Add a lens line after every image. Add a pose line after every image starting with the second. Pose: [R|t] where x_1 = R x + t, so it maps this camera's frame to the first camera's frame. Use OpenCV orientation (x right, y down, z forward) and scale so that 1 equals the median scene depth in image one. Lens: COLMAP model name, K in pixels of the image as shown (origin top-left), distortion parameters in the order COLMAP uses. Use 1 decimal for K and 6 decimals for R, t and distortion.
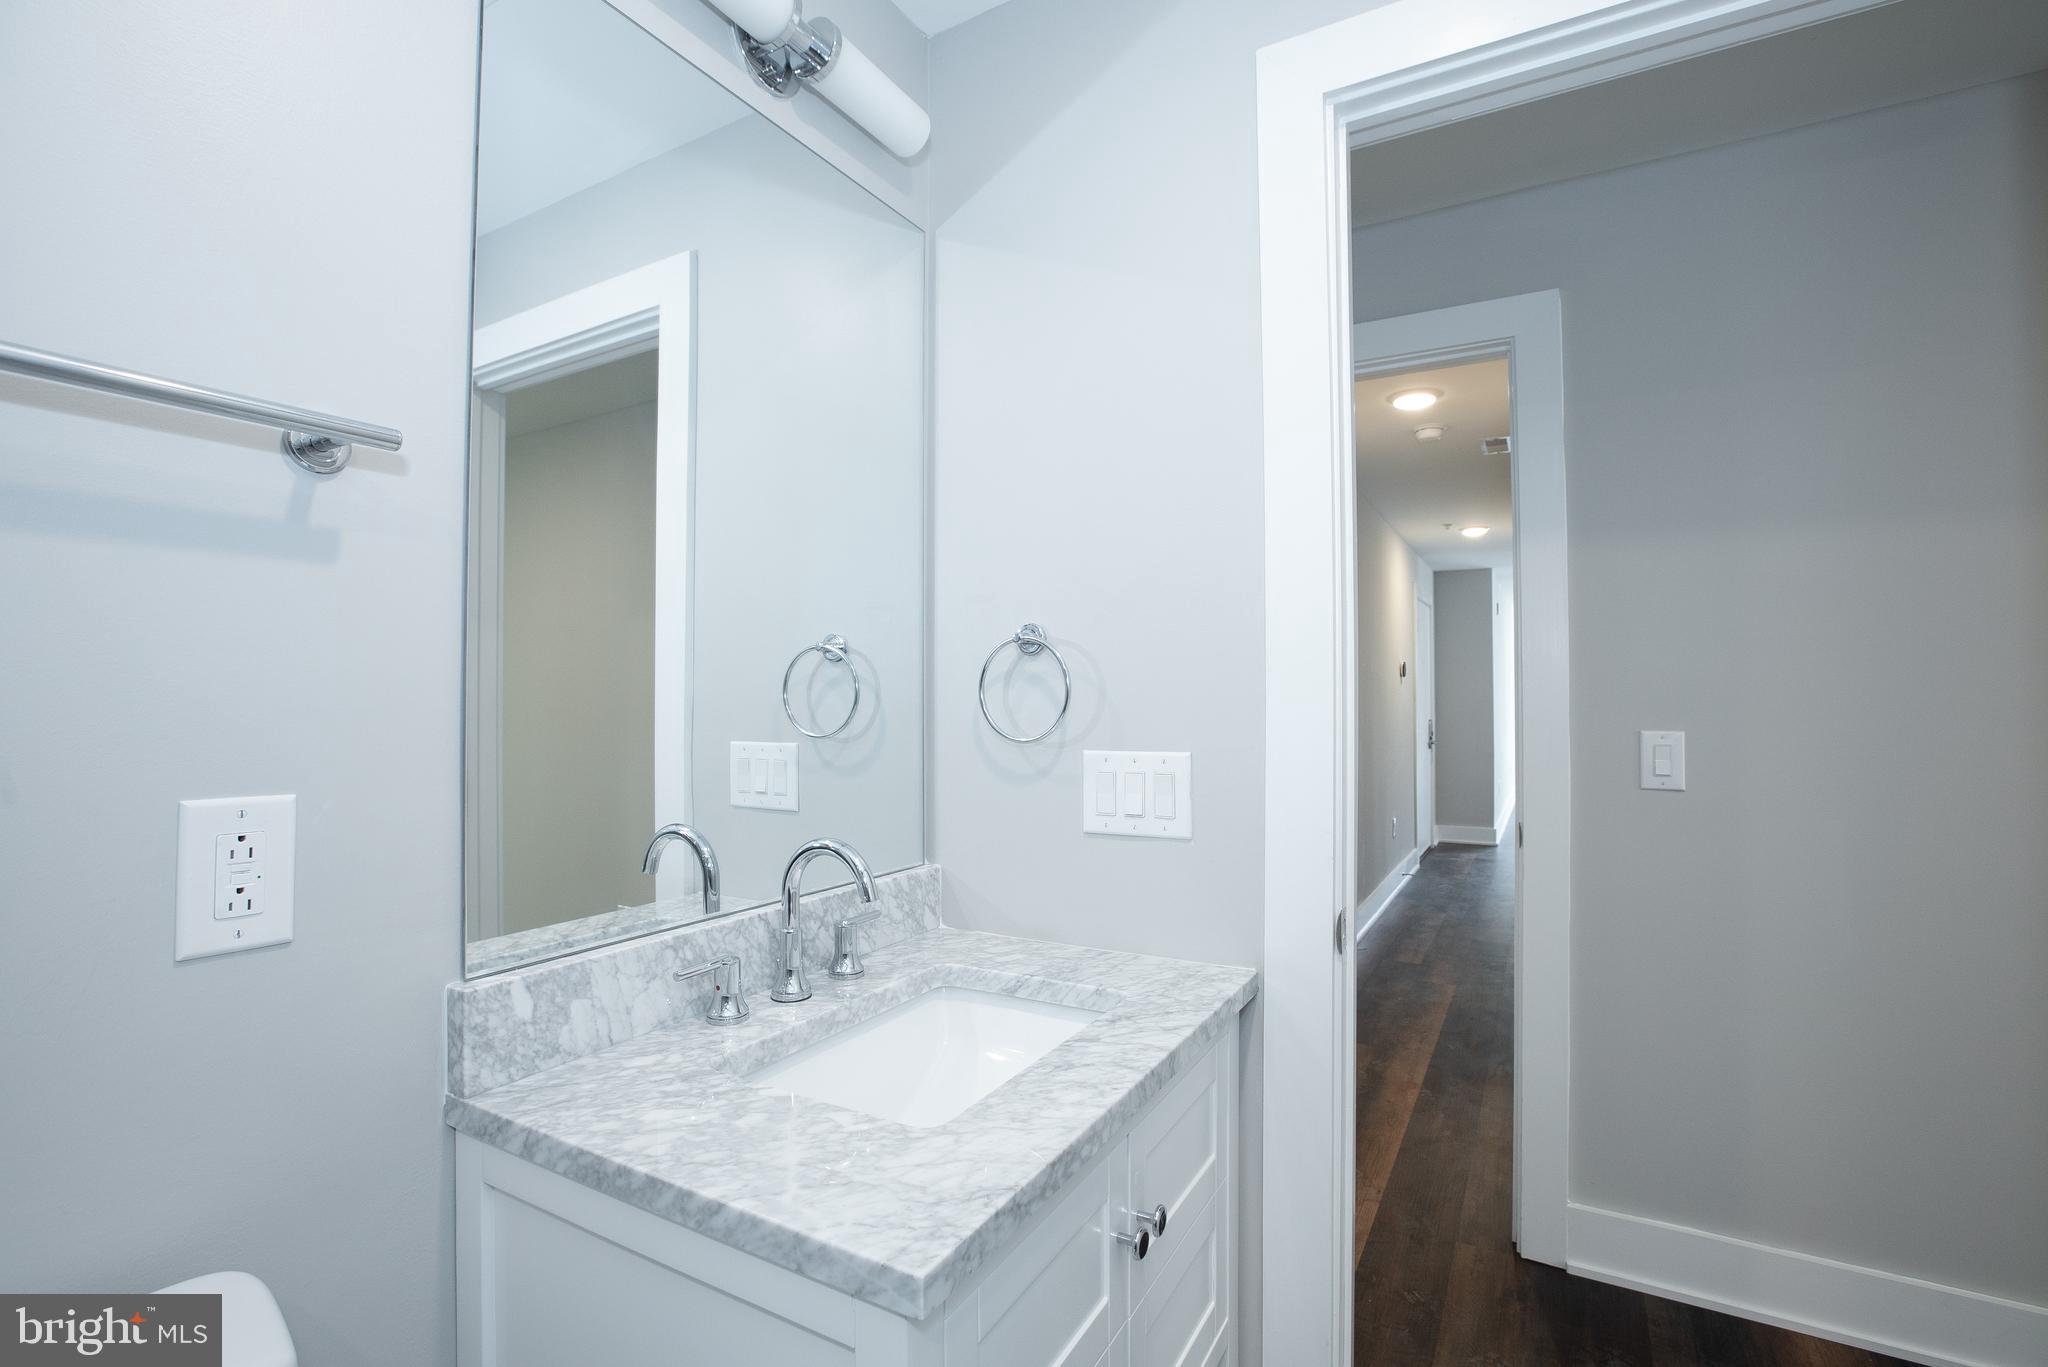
lens RADIAL K [[935.4, 0, 1018.6], [0, 935.4, 682.4], [0, 0, 1]] dist [-0.053400, 0.019686]
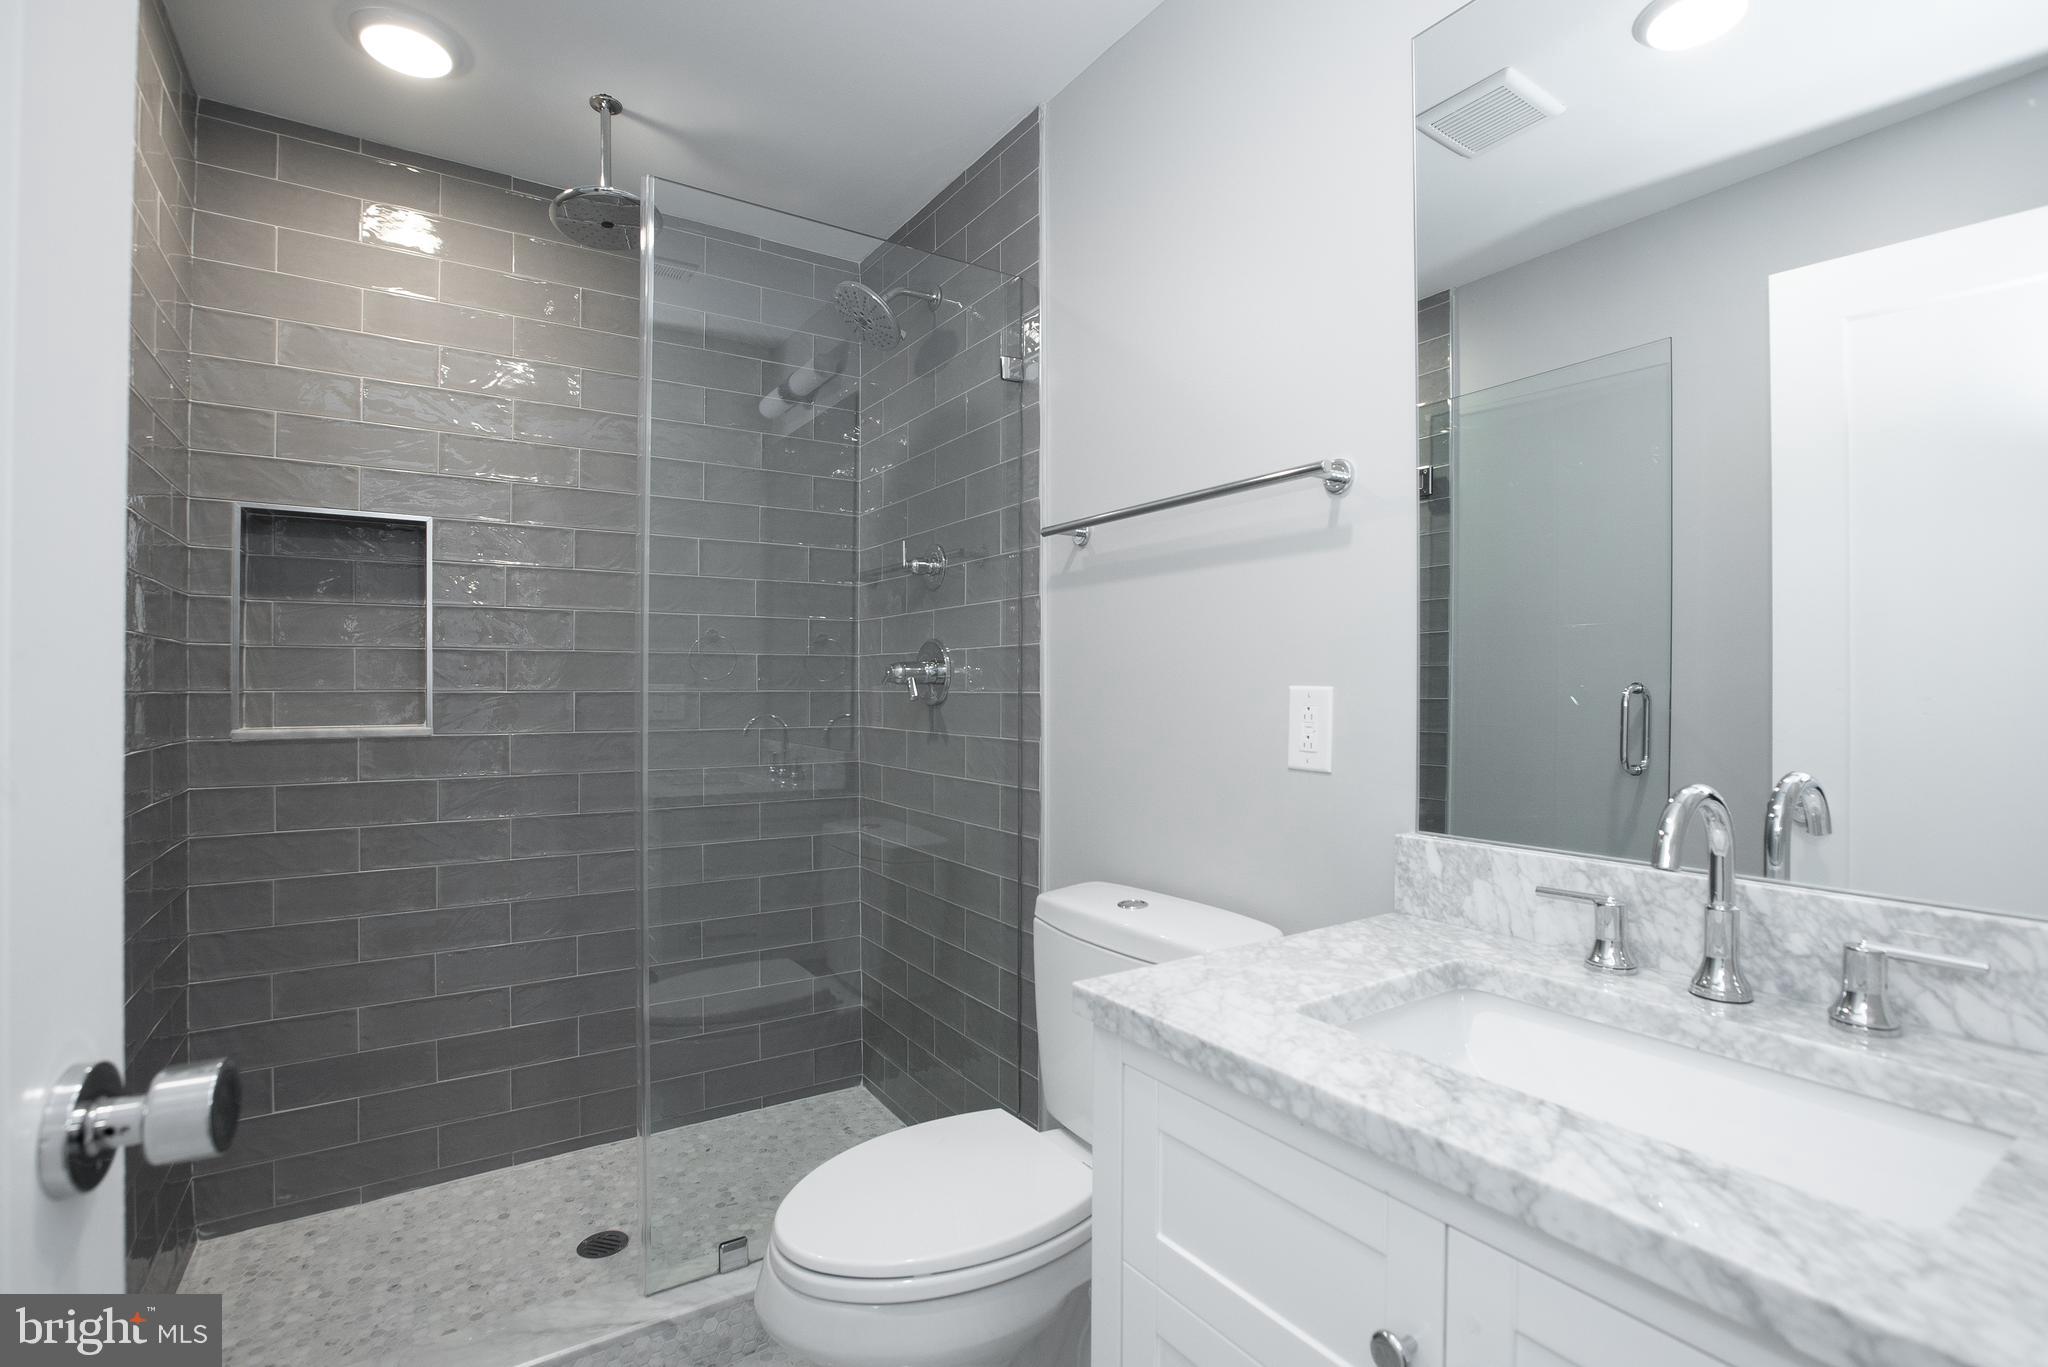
lens RADIAL K [[935.4, 0, 1018.6], [0, 935.4, 682.4], [0, 0, 1]] dist [-0.053400, 0.019686]
pose [[-0.439671, -0.003834, -0.898151, 0.777459], [0.015629, 0.999807, -0.011919, 0.096146], [0.898023, -0.019278, -0.439526, 0.942916]]
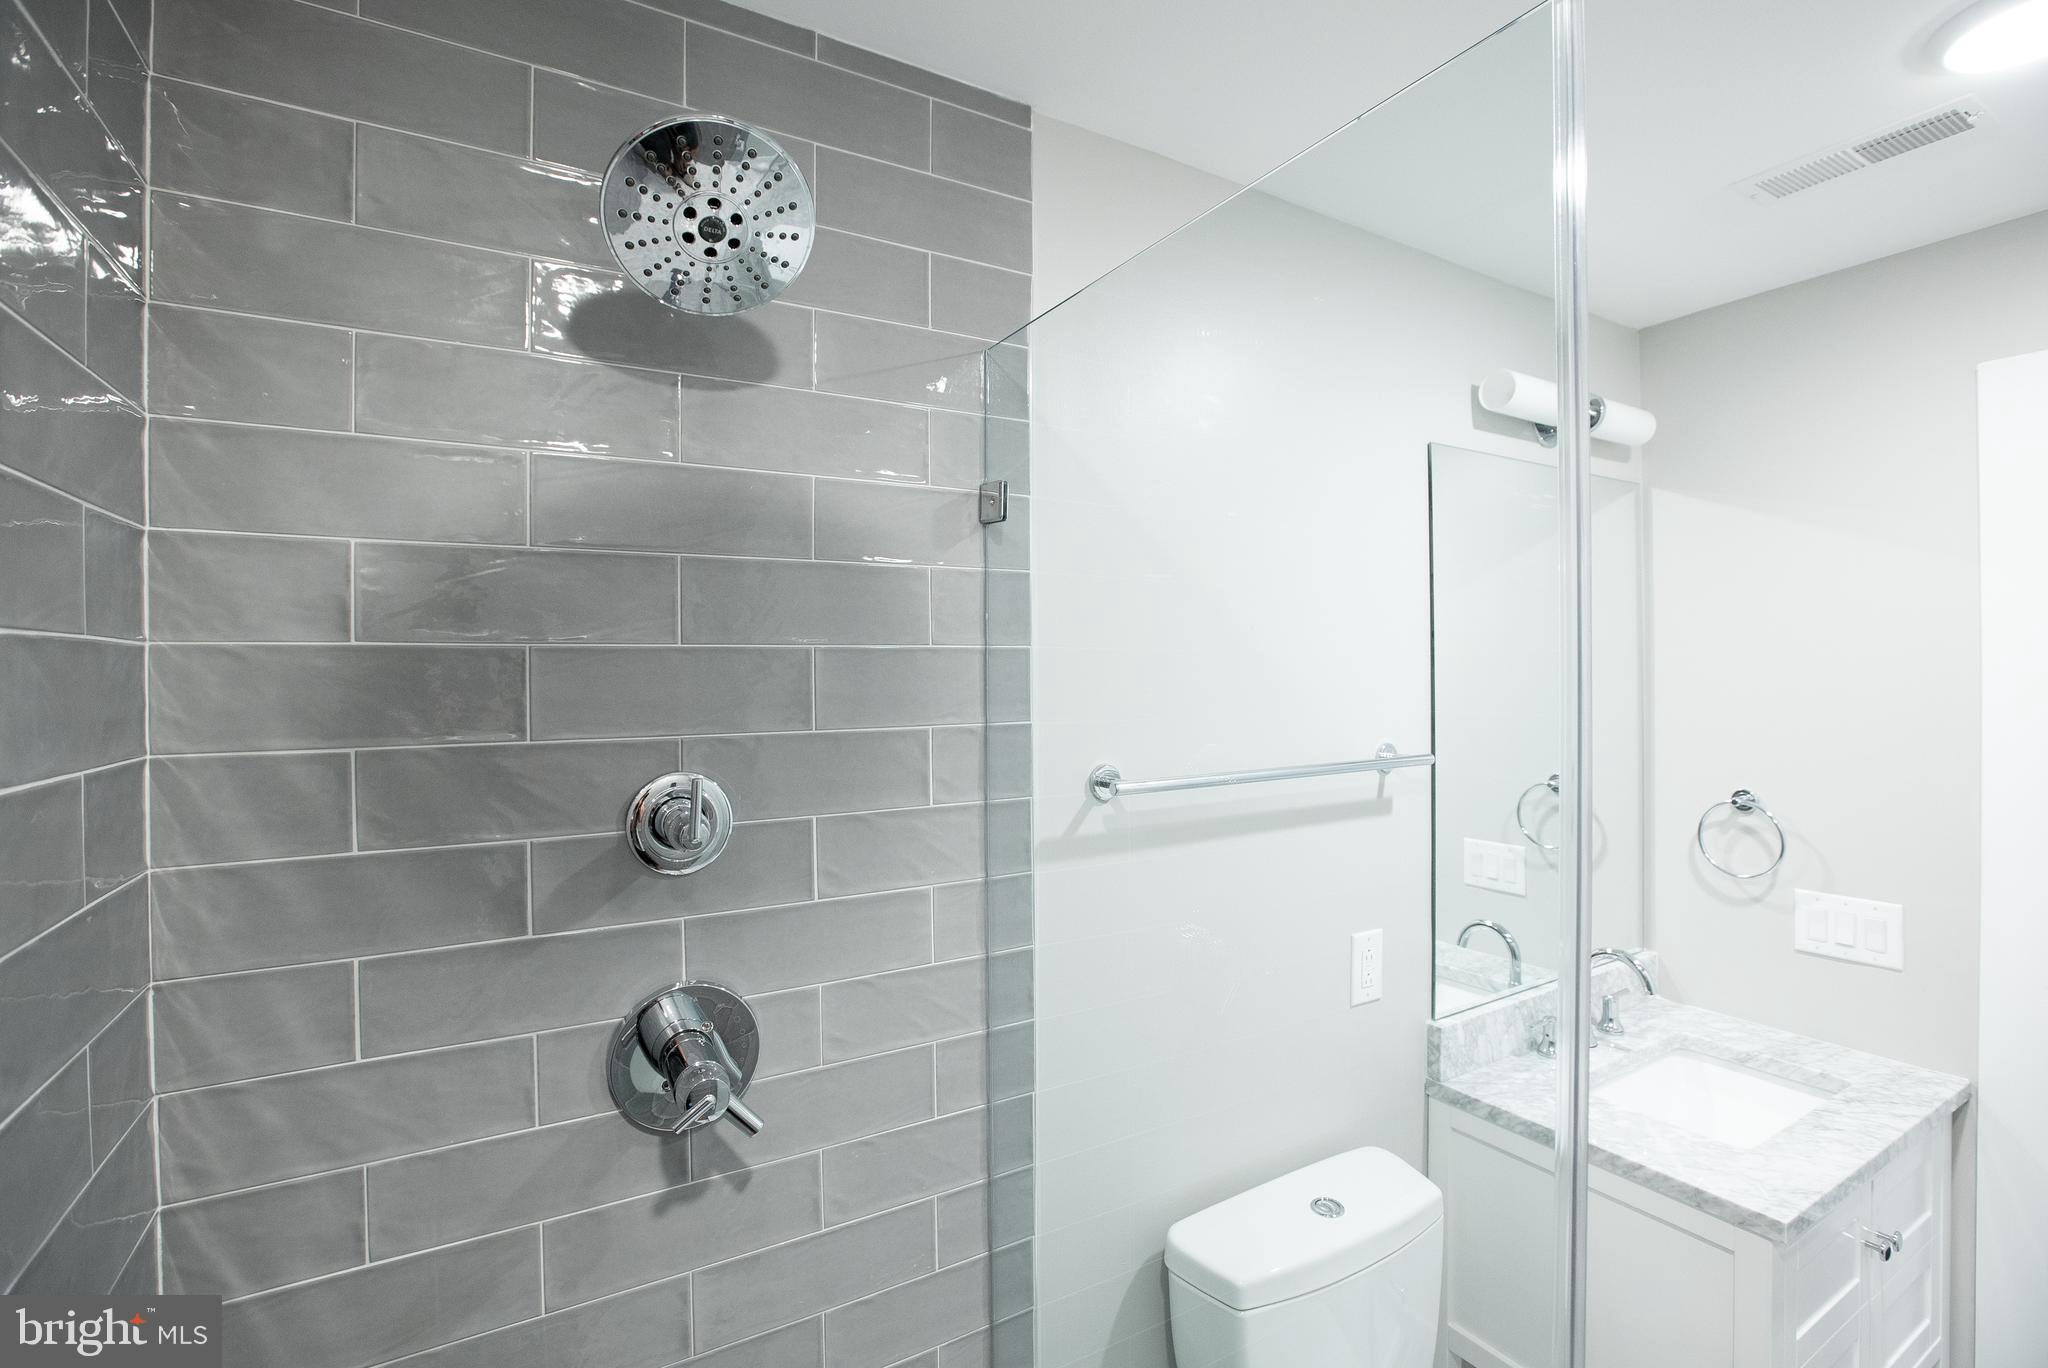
lens RADIAL K [[937.1, 0, 1018.3], [0, 937.1, 673.3], [0, 0, 1]] dist [-0.062028, 0.020446]
pose [[0.868098, -0.005391, -0.496364, -0.352417], [0.017994, 0.999626, 0.020613, -0.394583], [0.496067, -0.026826, 0.867870, -0.935502]]
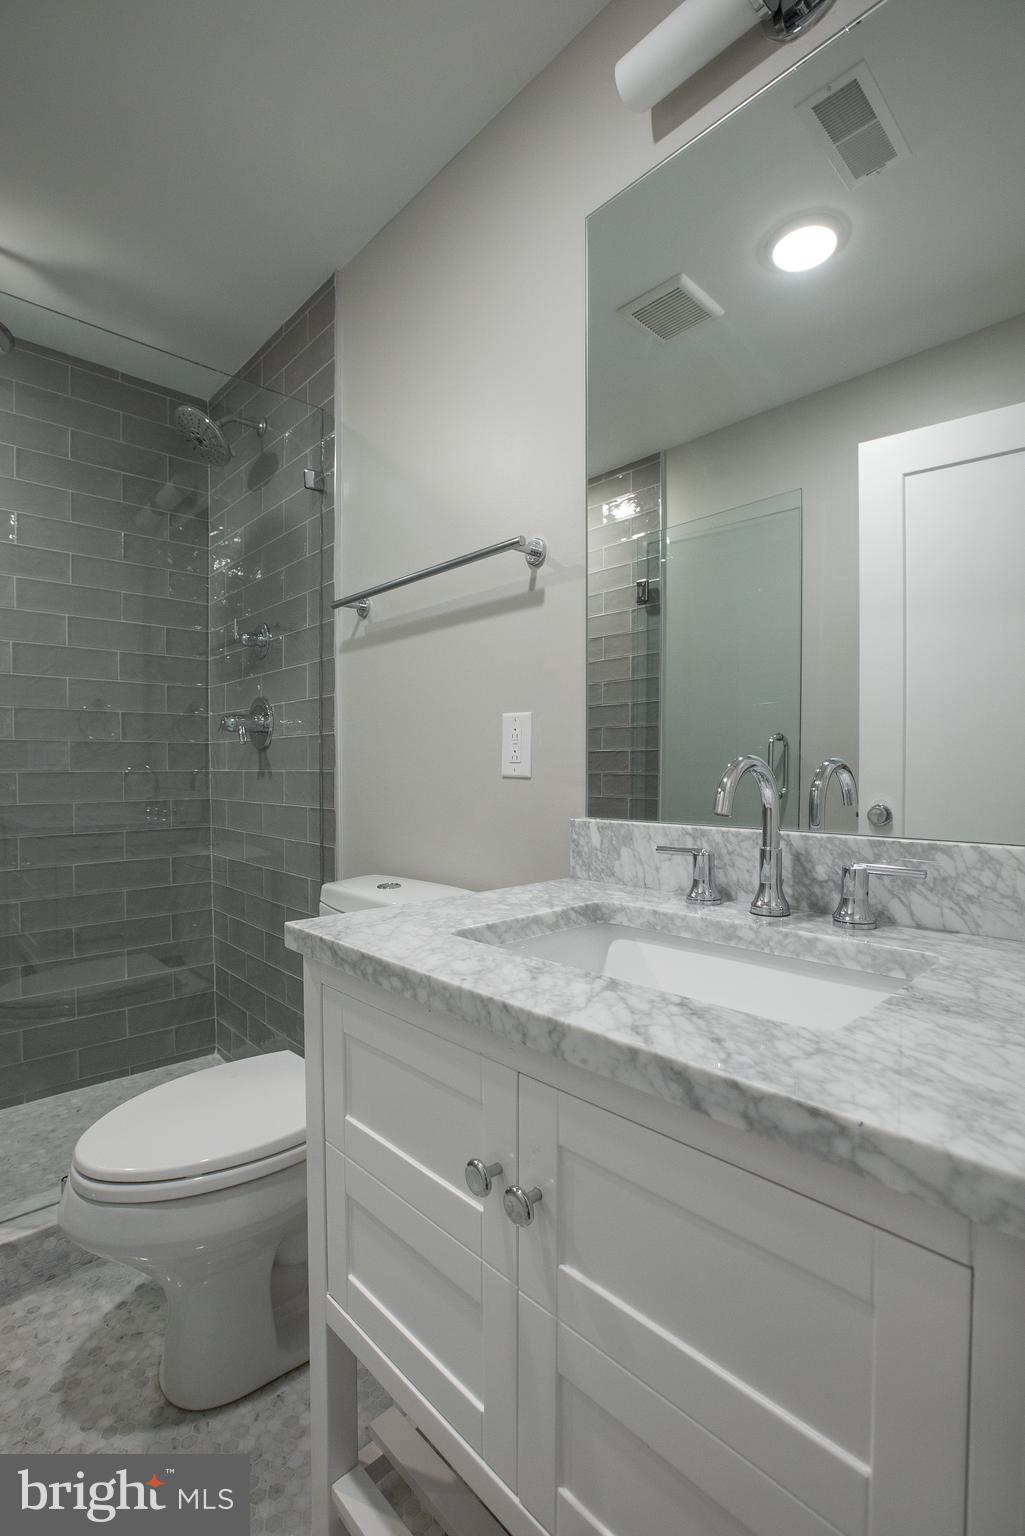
lens RADIAL K [[697.0, 0, 502.0], [0, 697.0, 779.3], [0, 0, 1]] dist [-0.052034, 0.016351]
pose [[-0.286752, 0.020011, -0.957796, 0.661382], [0.020926, 0.999674, 0.014621, 0.198521], [0.957776, -0.015850, -0.287077, 1.081143]]
